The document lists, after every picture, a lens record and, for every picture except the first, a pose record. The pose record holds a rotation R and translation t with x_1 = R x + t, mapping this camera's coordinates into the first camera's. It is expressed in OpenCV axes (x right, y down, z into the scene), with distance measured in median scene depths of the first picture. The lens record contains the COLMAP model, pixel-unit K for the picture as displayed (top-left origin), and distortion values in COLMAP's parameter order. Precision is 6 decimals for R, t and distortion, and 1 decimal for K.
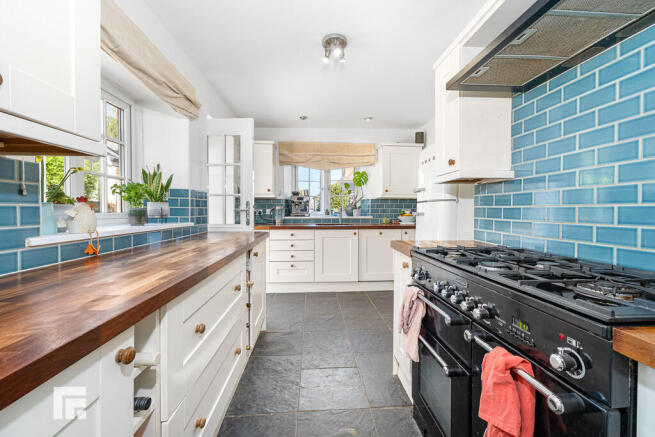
lens RADIAL K [[277.6, 0, 326.2], [0, 277.6, 214.8], [0, 0, 1]] dist [-0.001018, 0.000512]
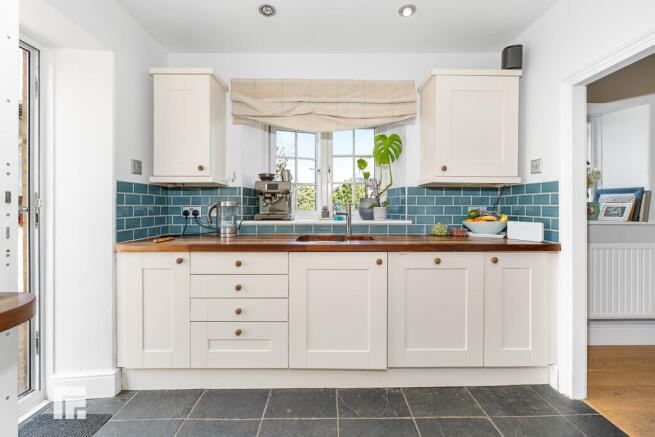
lens RADIAL K [[277.6, 0, 332.1], [0, 277.6, 207.0], [0, 0, 1]] dist [-0.001018, 0.000512]
pose [[0.999204, 0.001518, -0.039853, 0.040862], [-0.002196, 0.999854, -0.016956, -0.010655], [0.039822, 0.017030, 0.999062, 0.487113]]
